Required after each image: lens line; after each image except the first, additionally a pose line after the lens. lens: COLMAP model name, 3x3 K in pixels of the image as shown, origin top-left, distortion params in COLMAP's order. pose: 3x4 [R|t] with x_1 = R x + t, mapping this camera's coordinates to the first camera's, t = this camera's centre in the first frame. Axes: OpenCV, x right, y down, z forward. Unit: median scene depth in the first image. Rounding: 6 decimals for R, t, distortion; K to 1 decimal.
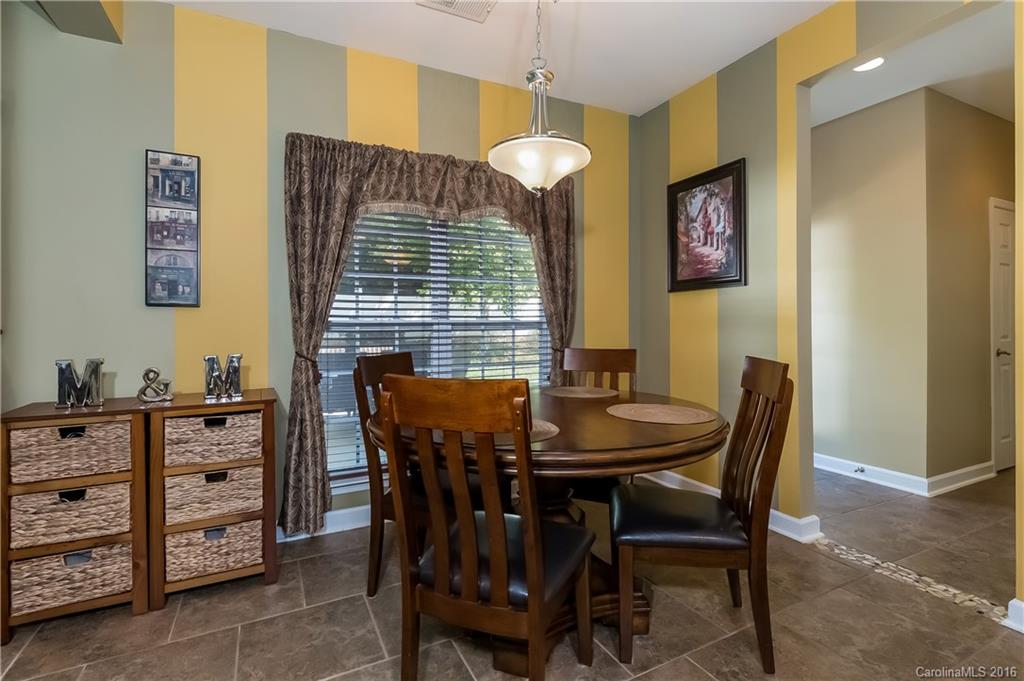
lens RADIAL K [[465.6, 0, 531.5], [0, 465.6, 328.0], [0, 0, 1]] dist [0.003840, -0.001479]
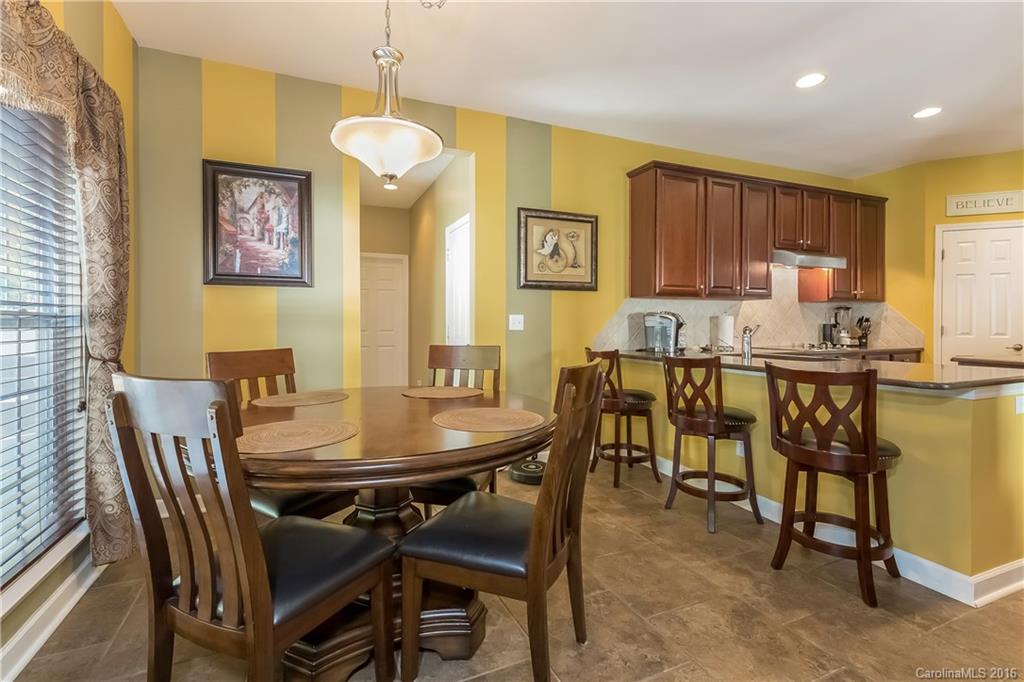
lens RADIAL K [[465.6, 0, 516.4], [0, 465.6, 324.7], [0, 0, 1]] dist [0.003840, -0.001479]
pose [[0.054429, 0.005751, 0.998501, -0.632058], [0.009230, 0.999938, -0.006262, 0.008085], [-0.998475, 0.009557, 0.054372, 0.468298]]
